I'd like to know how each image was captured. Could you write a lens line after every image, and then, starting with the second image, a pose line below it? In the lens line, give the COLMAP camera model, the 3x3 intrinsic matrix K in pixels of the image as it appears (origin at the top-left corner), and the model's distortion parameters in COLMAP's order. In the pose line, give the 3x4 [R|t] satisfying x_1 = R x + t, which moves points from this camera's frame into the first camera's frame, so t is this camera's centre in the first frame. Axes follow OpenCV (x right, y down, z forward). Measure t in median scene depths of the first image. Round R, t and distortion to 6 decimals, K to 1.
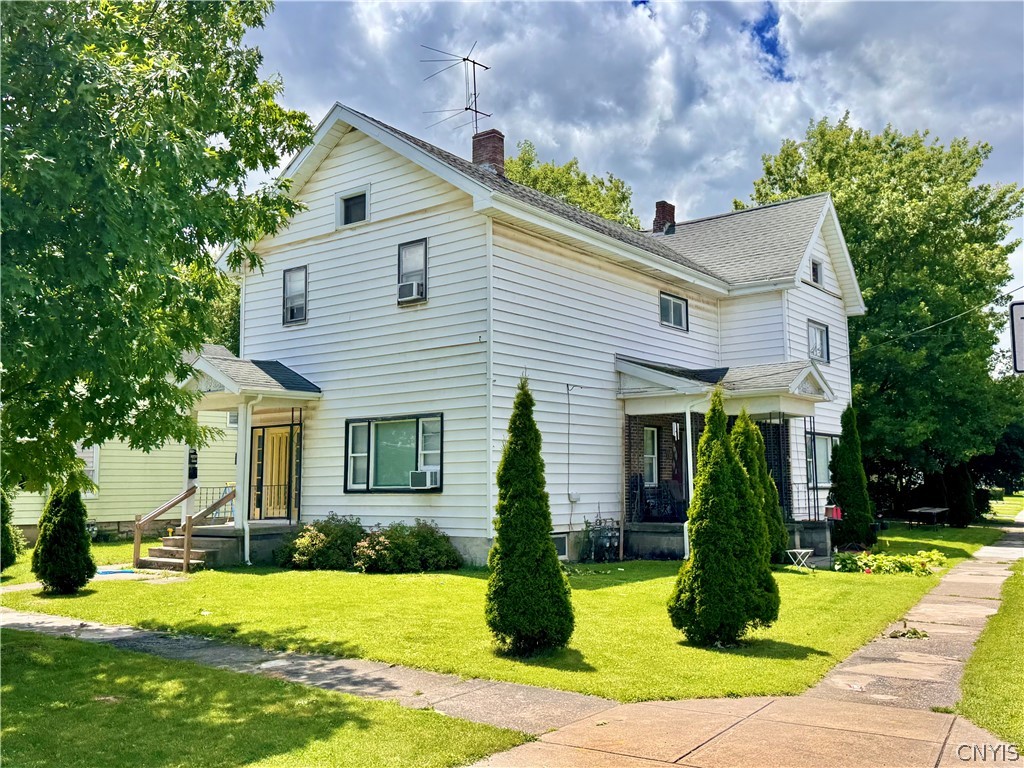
lens RADIAL K [[956.9, 0, 512.7], [0, 956.9, 384.8], [0, 0, 1]] dist [0.005598, 0.000000]
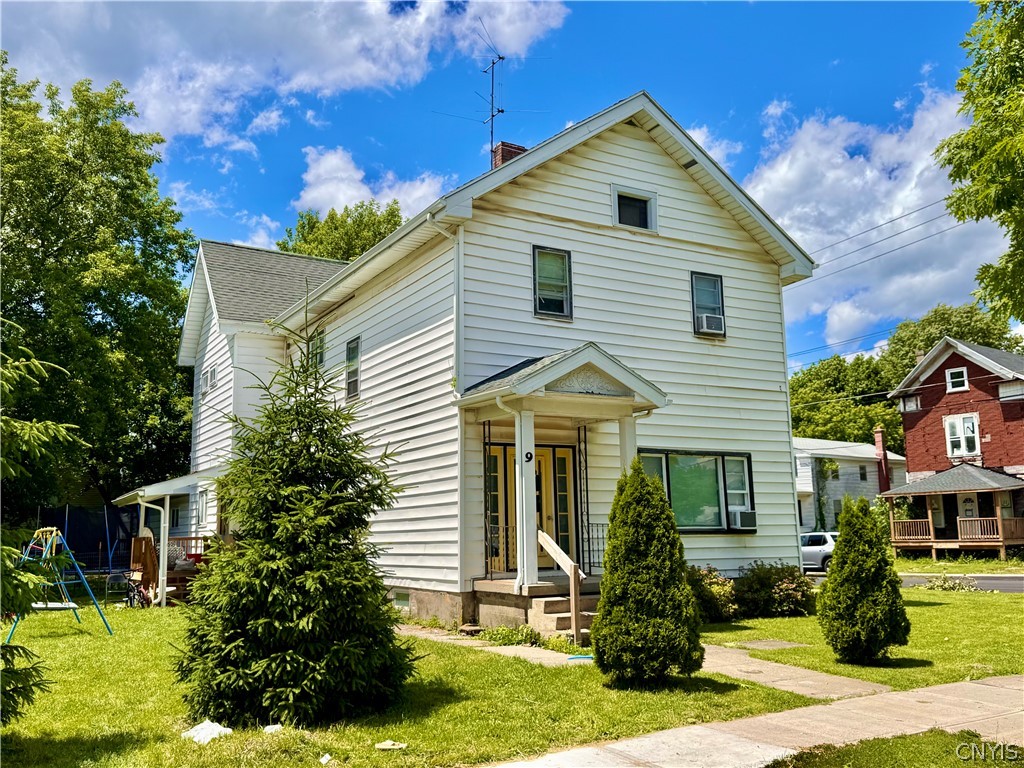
lens RADIAL K [[956.9, 0, 514.6], [0, 956.9, 383.5], [0, 0, 1]] dist [0.005598, 0.000000]
pose [[0.381985, 0.163909, 0.909517, -1.034412], [-0.078412, 0.986346, -0.144822, 0.115017], [-0.920836, -0.015997, 0.389622, 0.791748]]
